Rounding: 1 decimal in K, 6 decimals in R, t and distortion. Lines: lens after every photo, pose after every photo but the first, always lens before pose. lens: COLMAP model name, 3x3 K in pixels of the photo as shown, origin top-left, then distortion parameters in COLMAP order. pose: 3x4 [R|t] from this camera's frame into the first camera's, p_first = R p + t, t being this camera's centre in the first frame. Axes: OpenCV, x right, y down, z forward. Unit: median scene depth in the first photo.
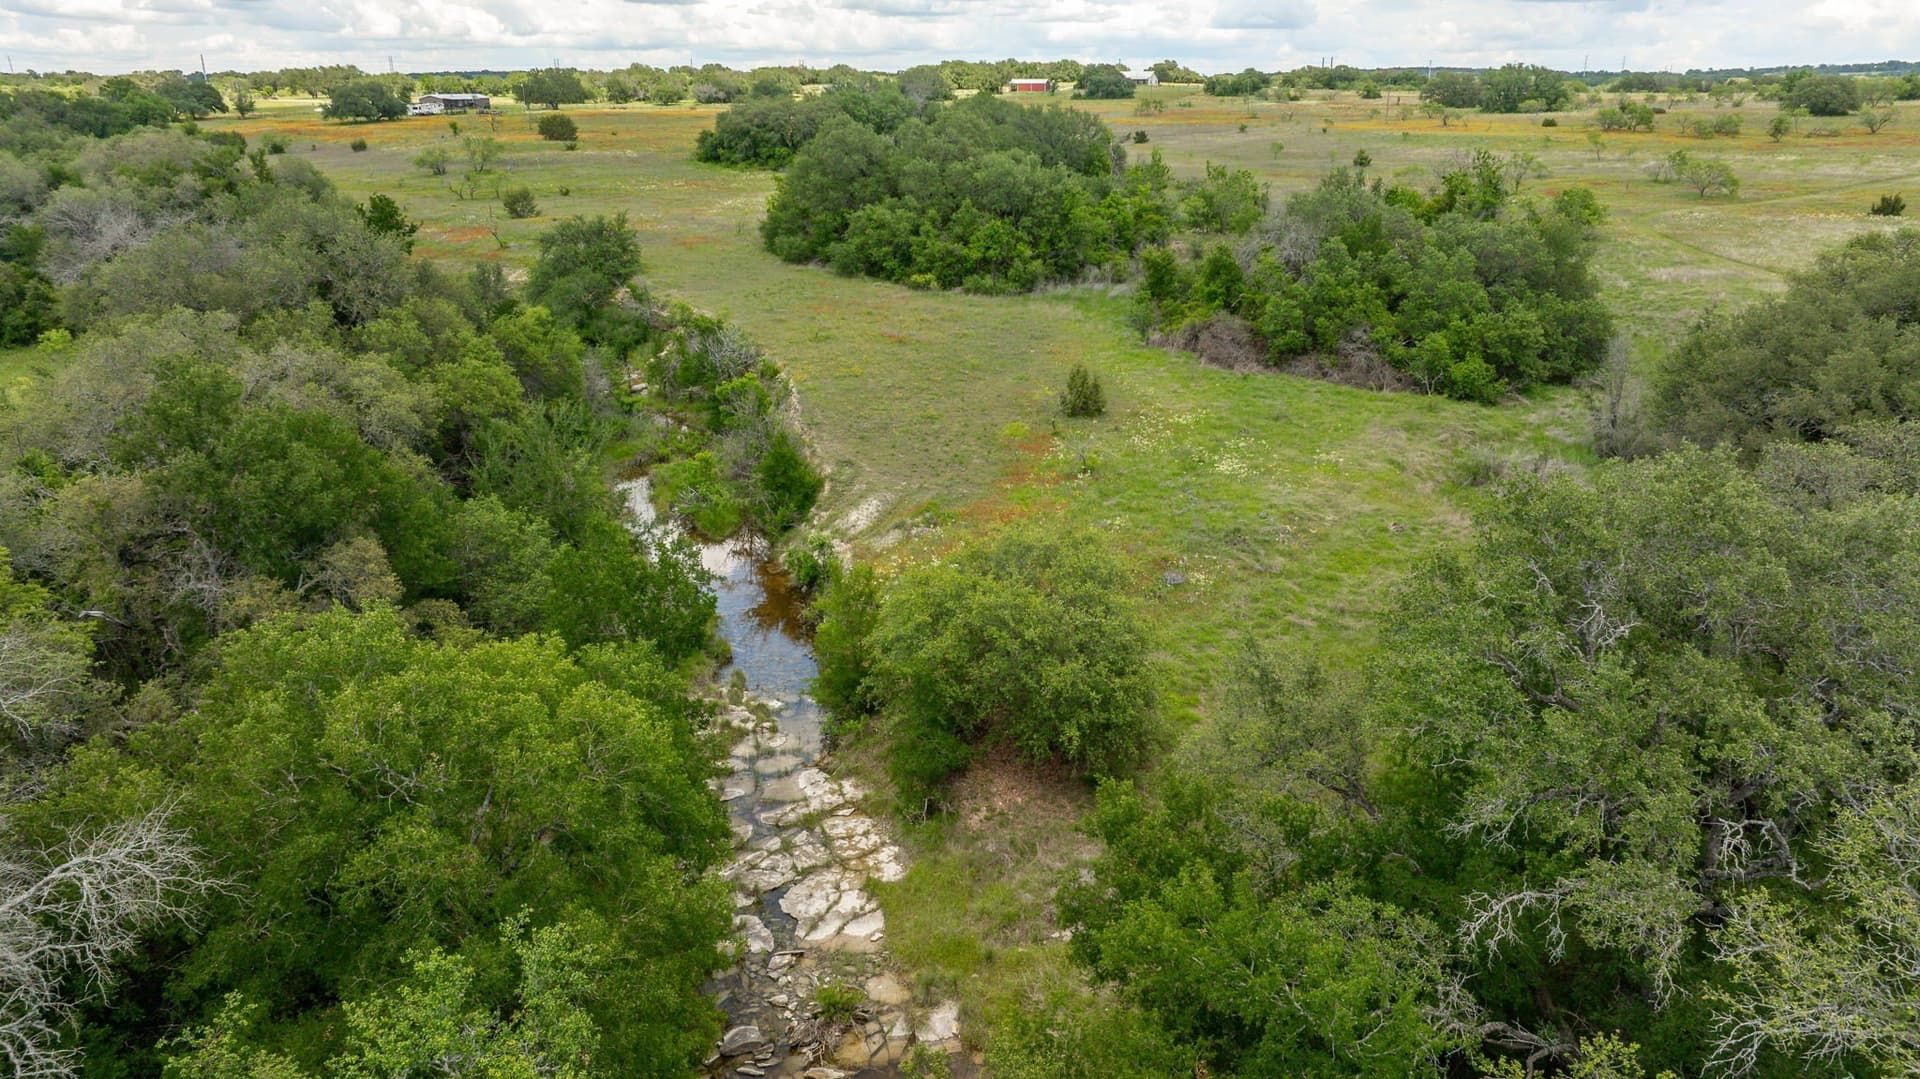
lens RADIAL K [[1404.0, 0, 962.5], [0, 1404.0, 543.9], [0, 0, 1]] dist [-0.018296, 0.038347]
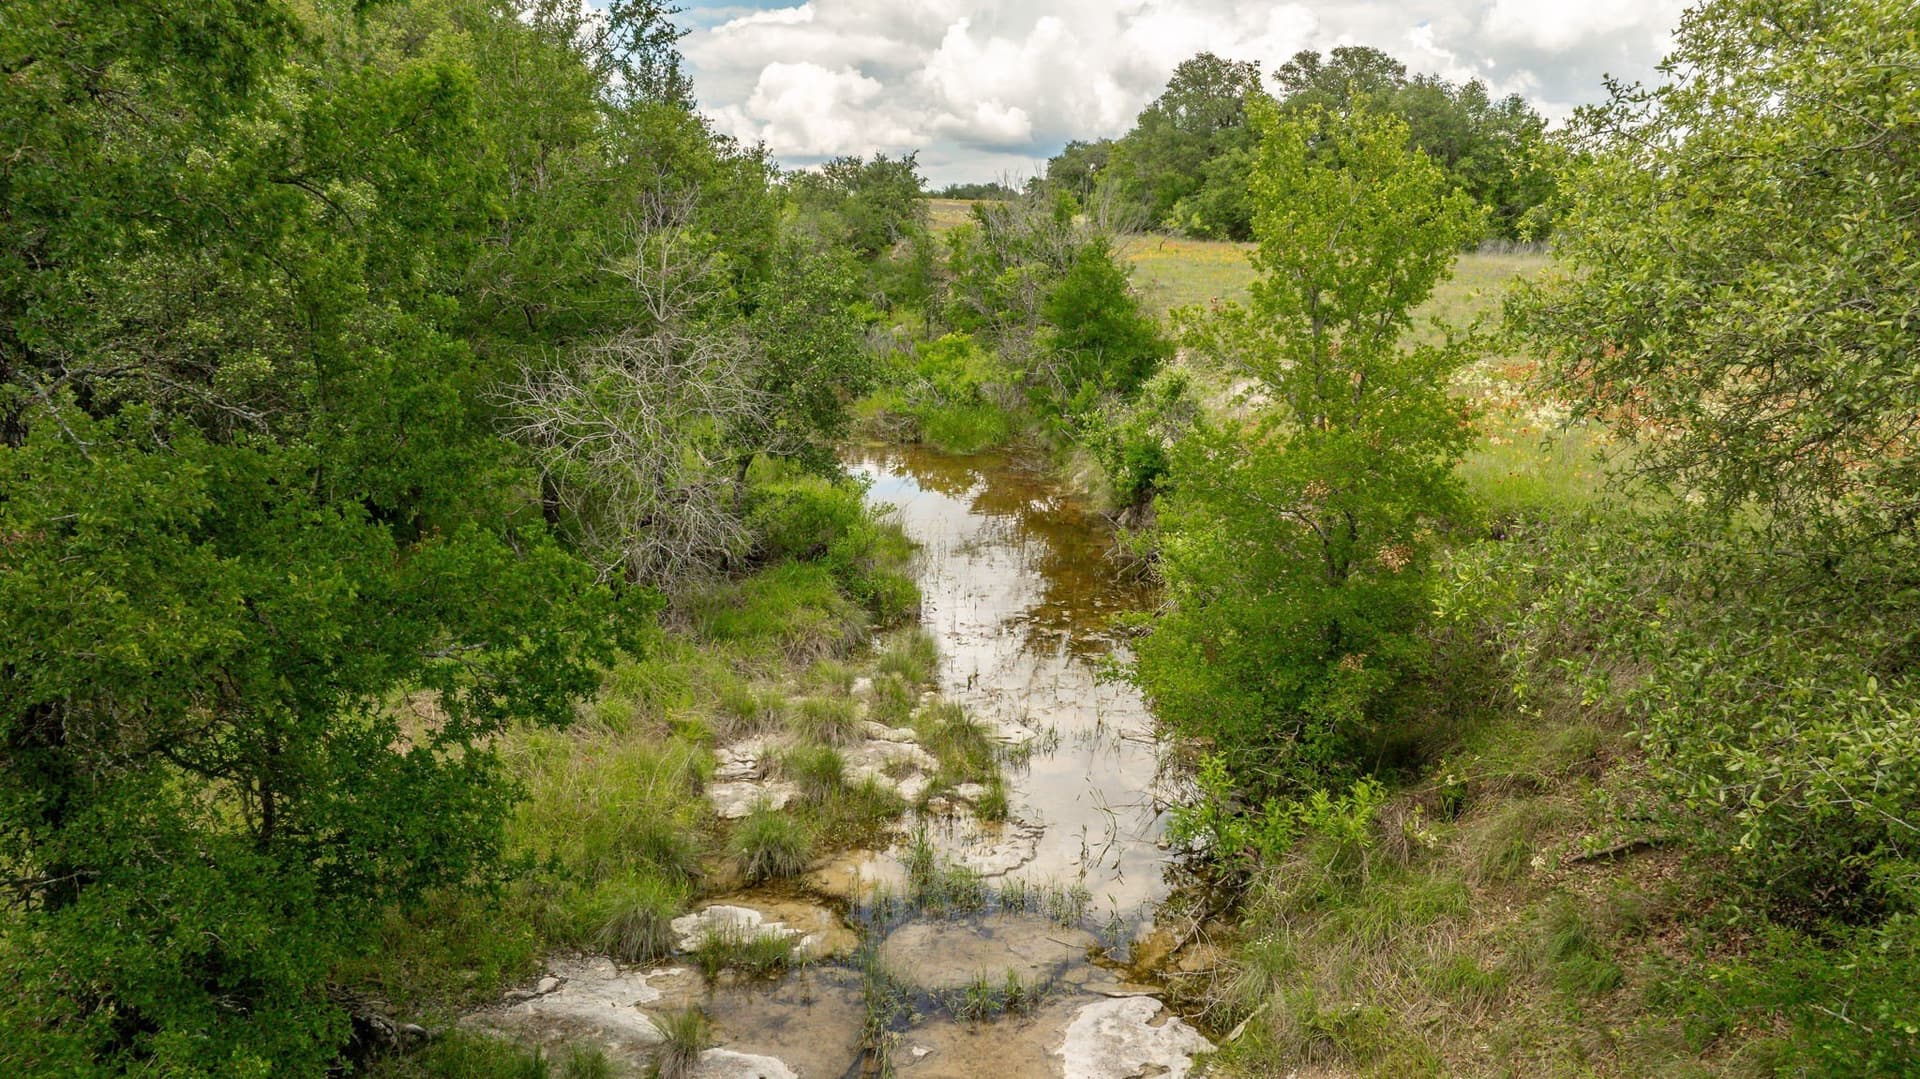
lens RADIAL K [[1404.0, 0, 964.2], [0, 1404.0, 534.9], [0, 0, 1]] dist [-0.018296, 0.038347]
pose [[0.973641, 0.062676, -0.219307, -0.083680], [-0.085315, 0.991784, -0.095322, 0.105434], [0.211531, 0.111520, 0.970988, 0.727215]]
